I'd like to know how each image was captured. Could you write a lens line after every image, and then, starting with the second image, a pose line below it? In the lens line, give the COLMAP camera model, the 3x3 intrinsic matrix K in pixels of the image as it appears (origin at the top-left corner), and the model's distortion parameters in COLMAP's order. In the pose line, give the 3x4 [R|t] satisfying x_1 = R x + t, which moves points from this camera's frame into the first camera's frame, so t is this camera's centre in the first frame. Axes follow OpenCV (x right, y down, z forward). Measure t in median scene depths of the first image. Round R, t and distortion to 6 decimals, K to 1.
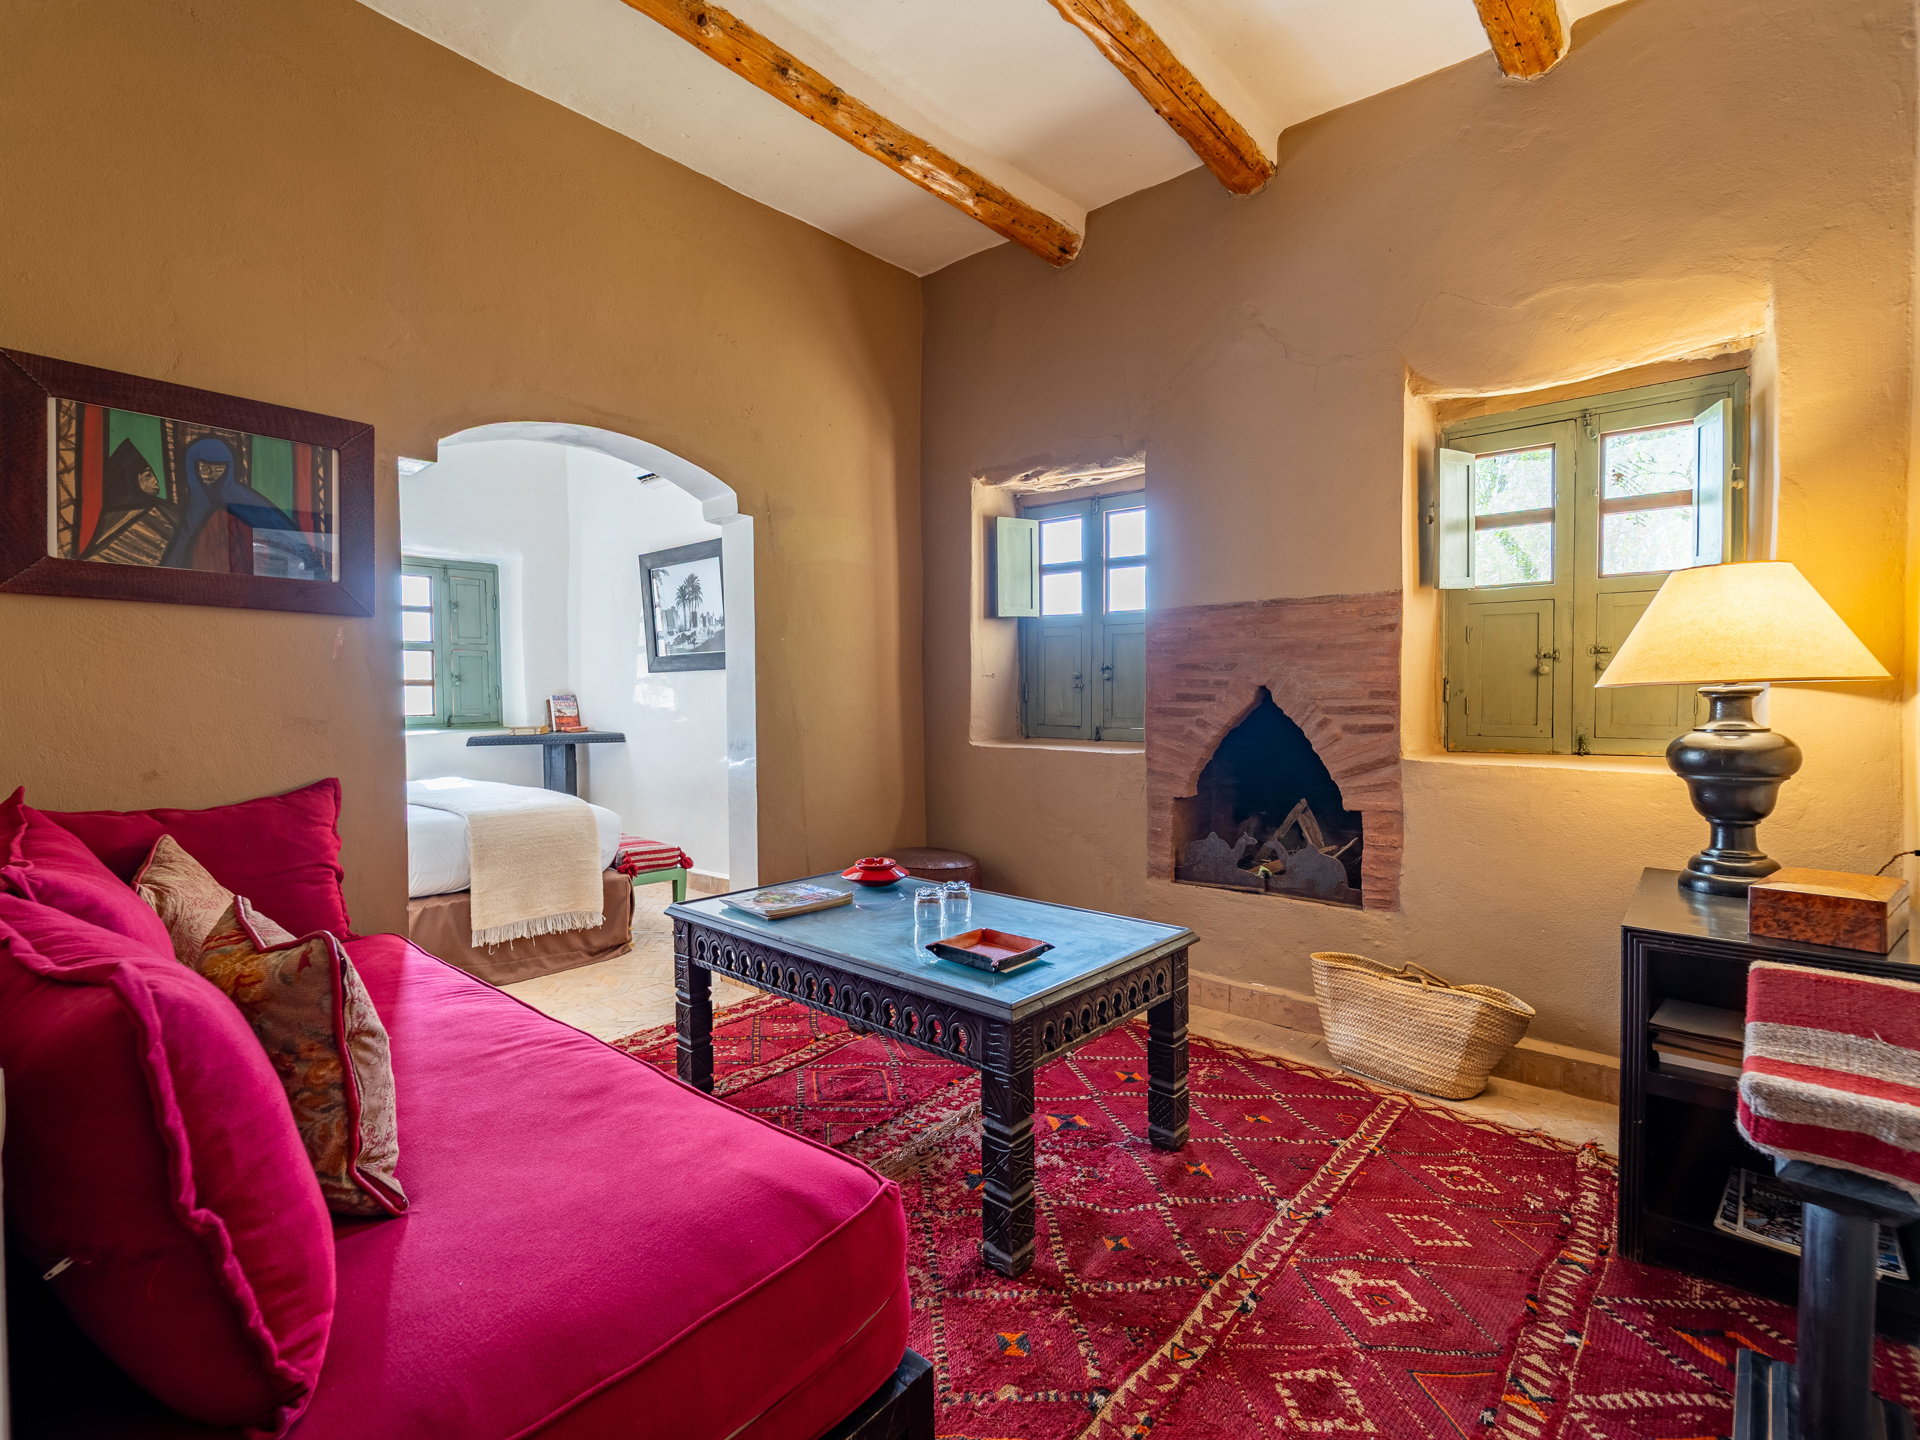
lens RADIAL K [[921.4, 0, 960.0], [0, 921.4, 720.0], [0, 0, 1]] dist [0.000044, 0.000045]
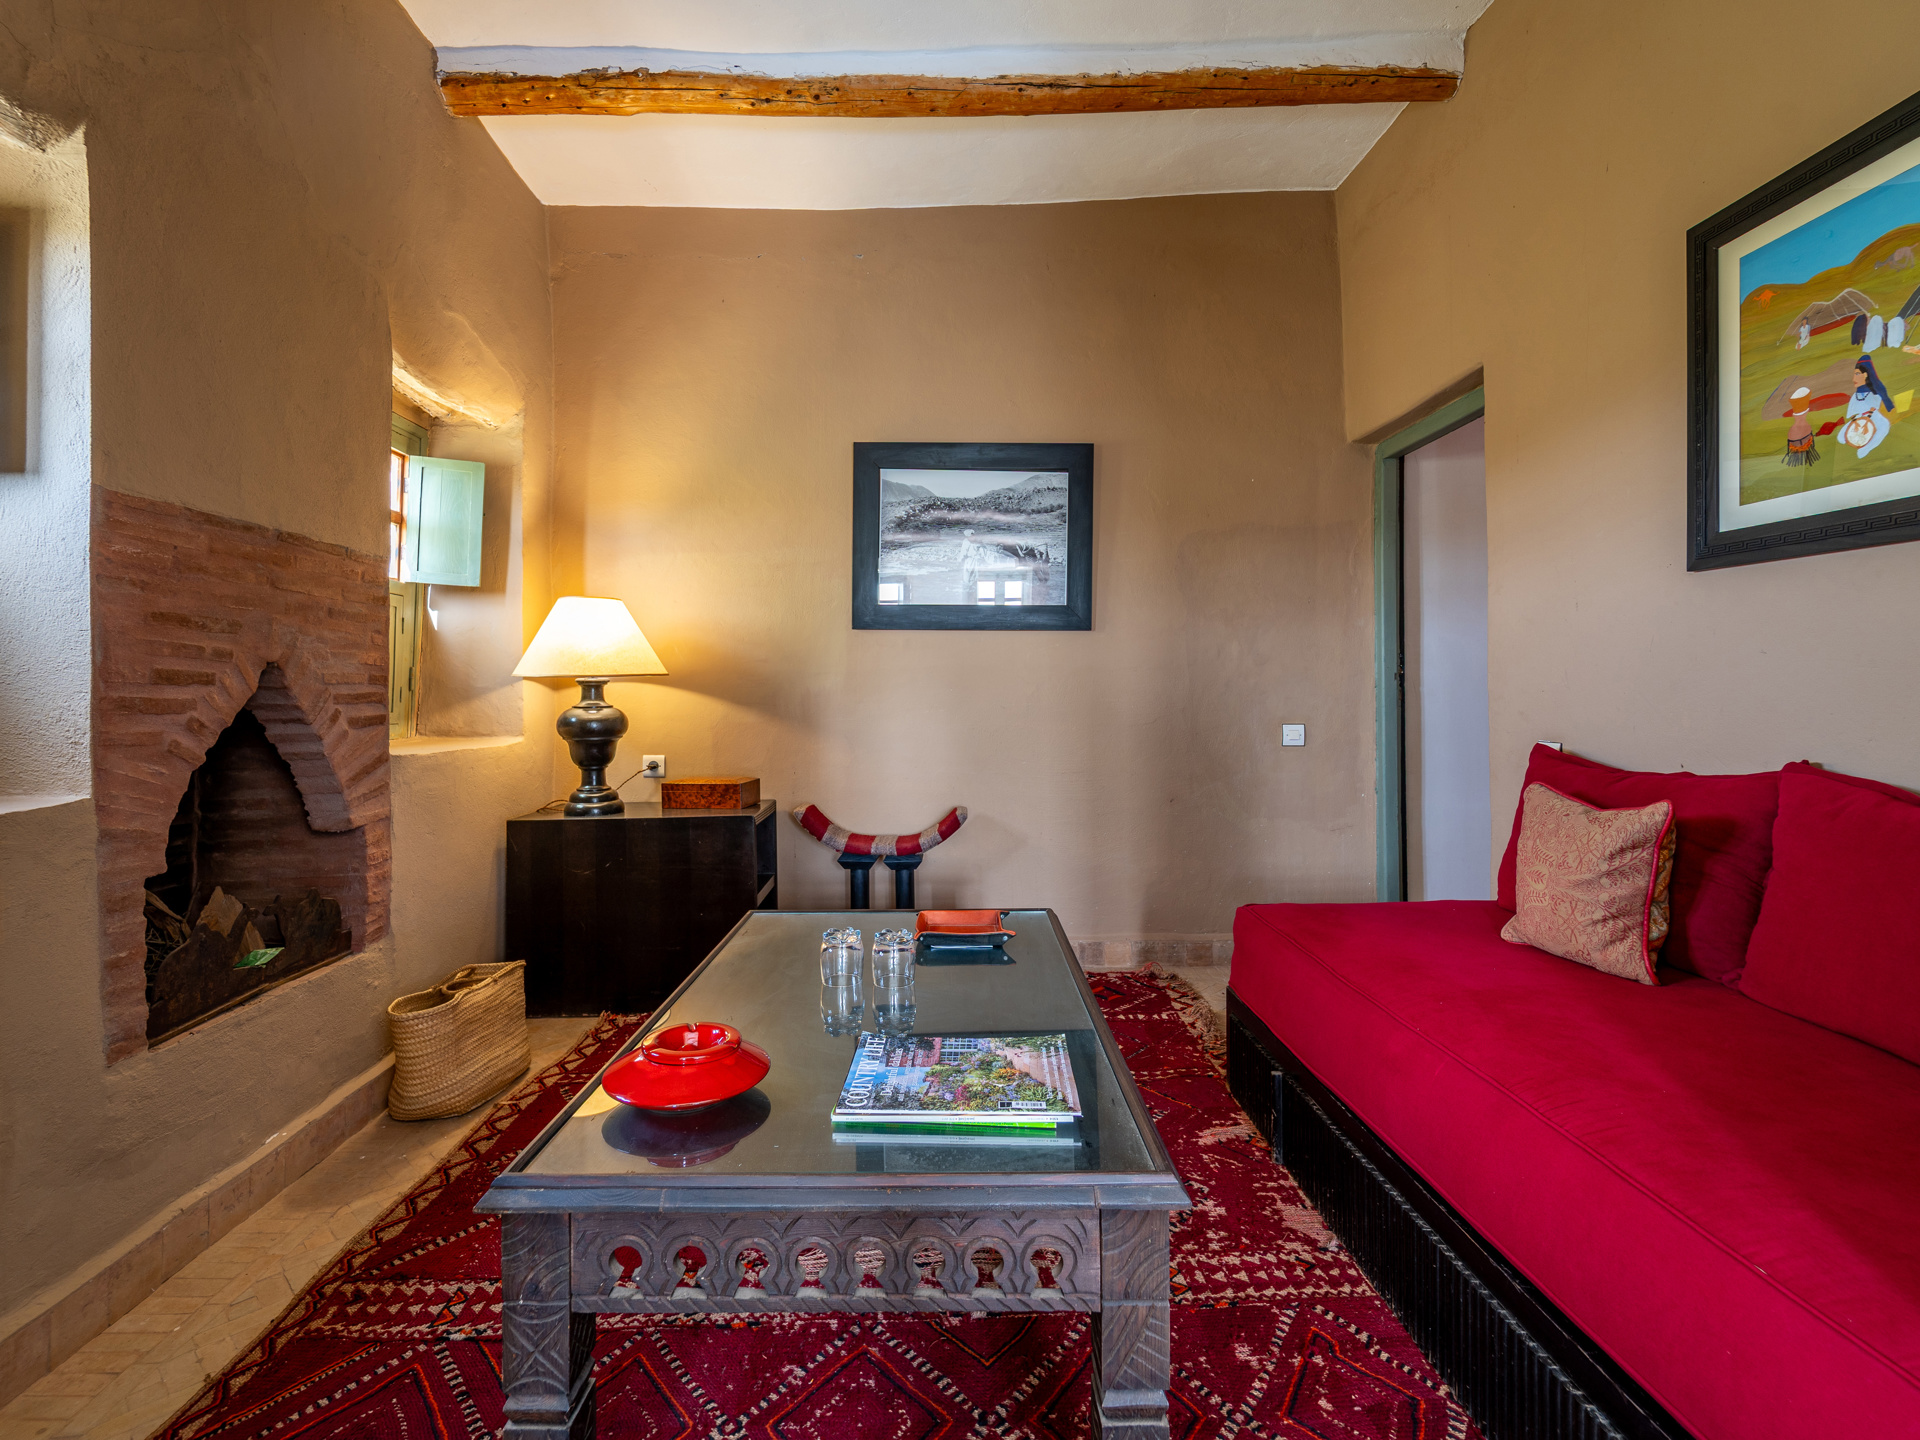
lens RADIAL K [[874.7, 0, 953.3], [0, 874.7, 673.7], [0, 0, 1]] dist [-0.000124, -0.000123]
pose [[-0.668259, 0.020871, 0.743636, -0.457792], [0.022032, 0.999723, -0.008260, -0.014298], [-0.743602, 0.010864, -0.668534, 1.101434]]
